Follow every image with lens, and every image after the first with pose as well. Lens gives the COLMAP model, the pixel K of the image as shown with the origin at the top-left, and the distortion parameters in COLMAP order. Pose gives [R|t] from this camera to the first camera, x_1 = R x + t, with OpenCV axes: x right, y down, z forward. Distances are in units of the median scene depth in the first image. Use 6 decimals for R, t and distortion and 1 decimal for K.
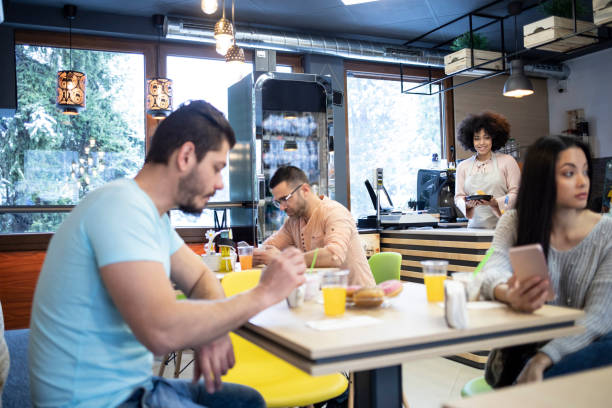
lens RADIAL K [[586.4, 0, 301.0], [0, 586.4, 200.0], [0, 0, 1]] dist [-0.001912, 0.000000]
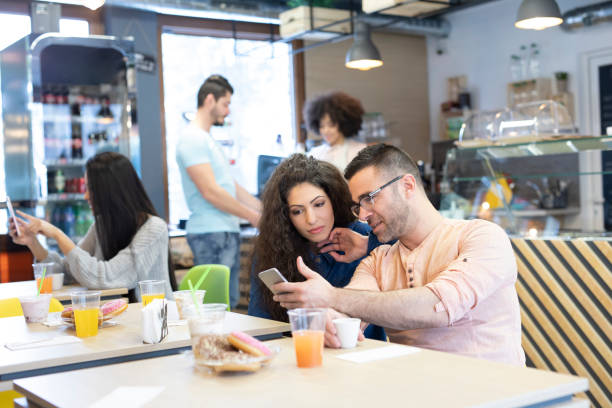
lens RADIAL K [[858.8, 0, 308.3], [0, 858.8, 203.4], [0, 0, 1]] dist [-0.009755, 0.000000]
pose [[0.985419, -0.016238, 0.169366, 0.081043], [0.011237, 0.999473, 0.030445, -0.022889], [-0.169771, -0.028098, 0.985083, -0.166656]]
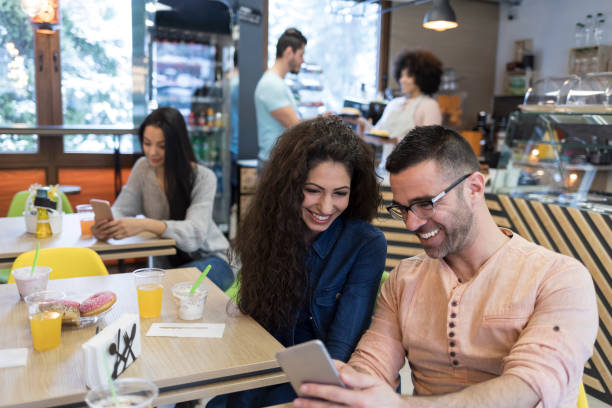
lens RADIAL K [[586.4, 0, 302.7], [0, 586.4, 200.3], [0, 0, 1]] dist [-0.001912, 0.000000]
pose [[0.998626, 0.049863, 0.016123, 0.146206], [-0.051861, 0.984535, 0.167338, -0.052261], [-0.007529, -0.167944, 0.985768, 0.055164]]
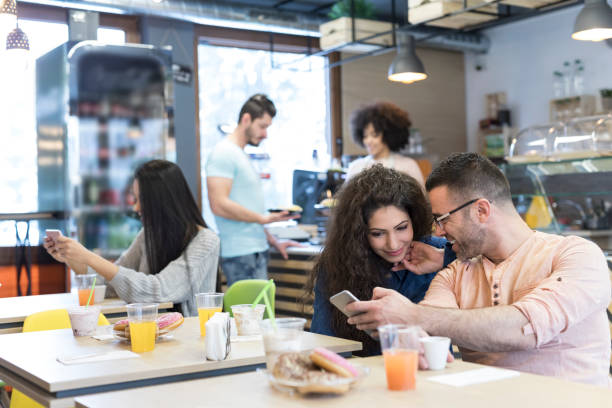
lens RADIAL K [[858.8, 0, 305.6], [0, 858.8, 204.8], [0, 0, 1]] dist [-0.009755, 0.000000]
pose [[0.989066, 0.003176, 0.147442, 0.057727], [-0.004446, 0.999956, 0.008287, -0.016089], [-0.147409, -0.008852, 0.989036, -0.130049]]
